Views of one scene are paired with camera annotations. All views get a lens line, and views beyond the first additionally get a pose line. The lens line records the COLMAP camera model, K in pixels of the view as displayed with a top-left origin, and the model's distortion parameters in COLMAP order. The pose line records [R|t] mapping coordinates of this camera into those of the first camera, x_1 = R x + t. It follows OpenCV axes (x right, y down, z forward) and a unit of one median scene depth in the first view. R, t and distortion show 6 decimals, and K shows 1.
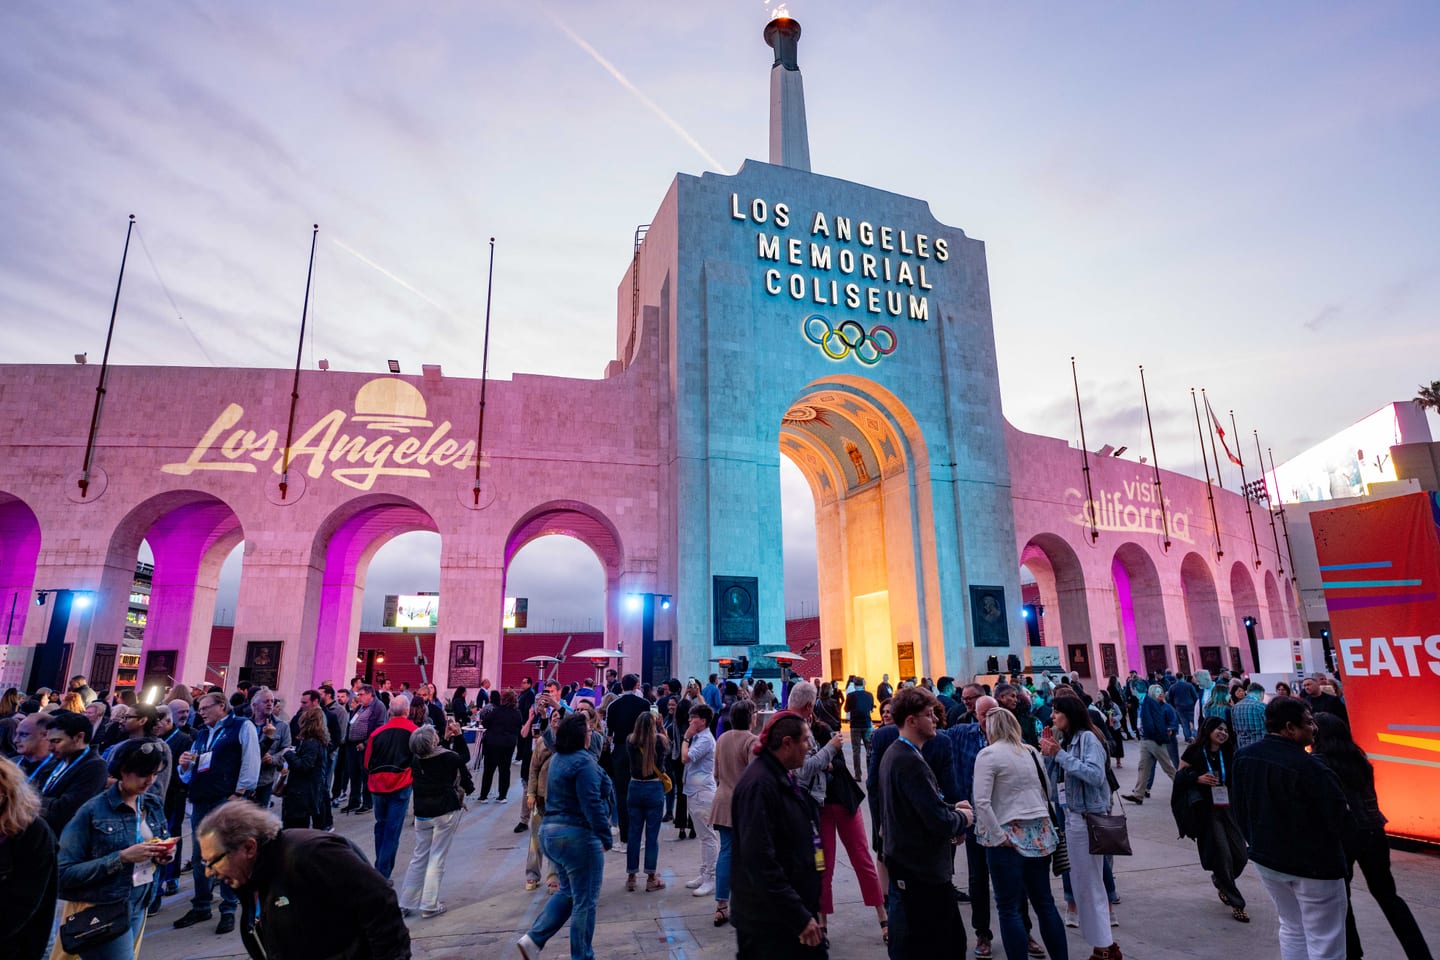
lens RADIAL K [[725.2, 0, 720.0], [0, 725.2, 480.0], [0, 0, 1]] dist [0.000465, 0.000382]
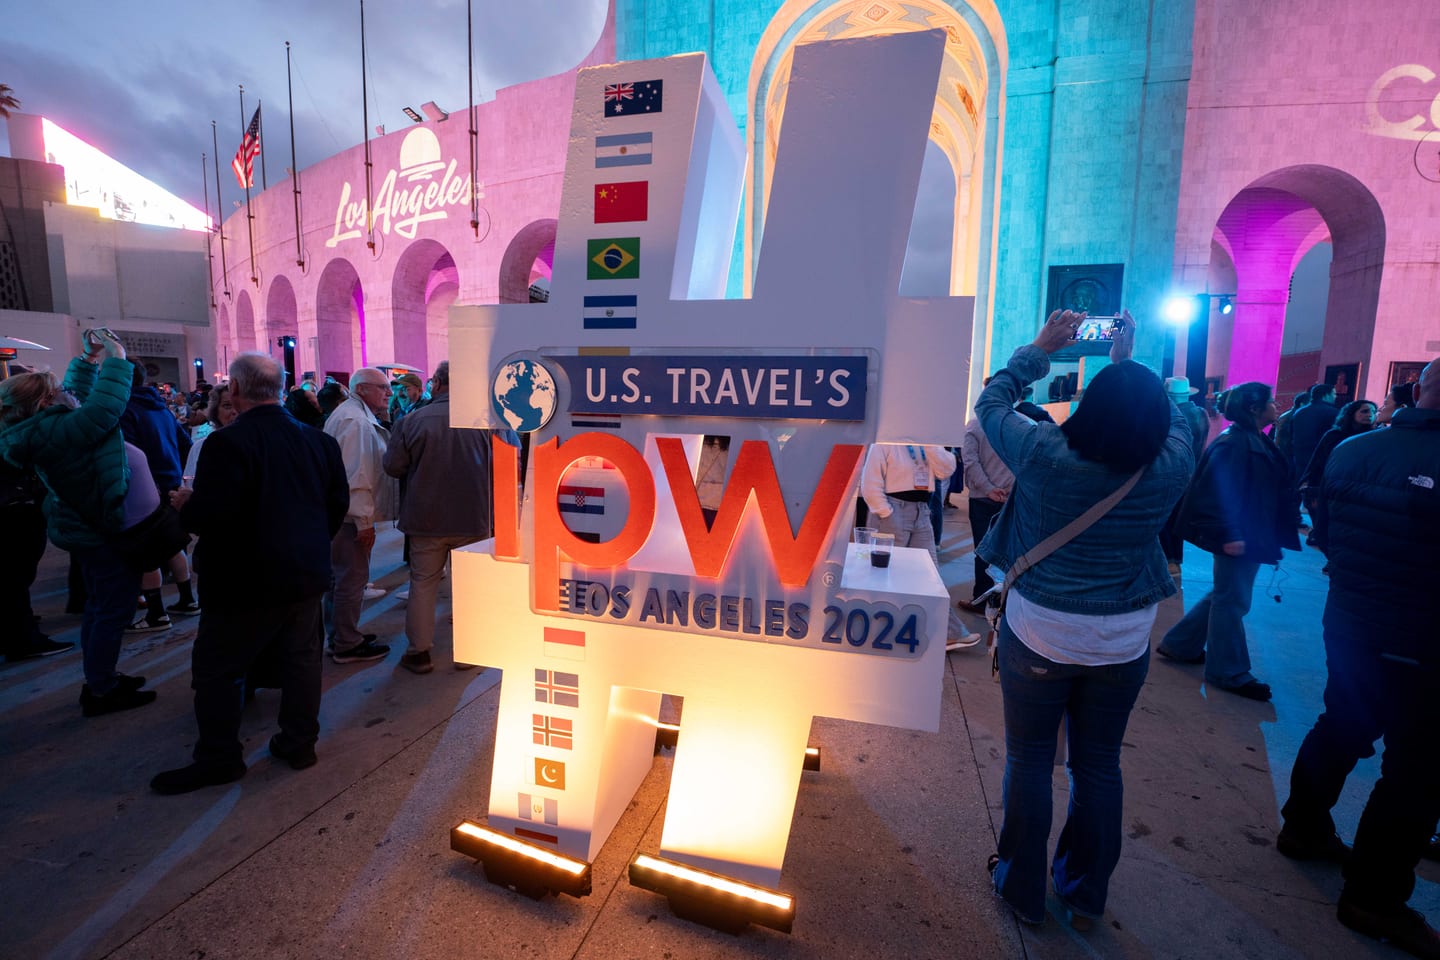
lens RADIAL K [[591.6, 0, 720.0], [0, 591.6, 480.0], [0, 0, 1]] dist [-0.028688, 0.000556]
pose [[0.805279, 0.090947, -0.585879, 0.479273], [0.120074, 0.942671, 0.311373, 0.143096], [0.580610, -0.321091, 0.748193, 0.451740]]
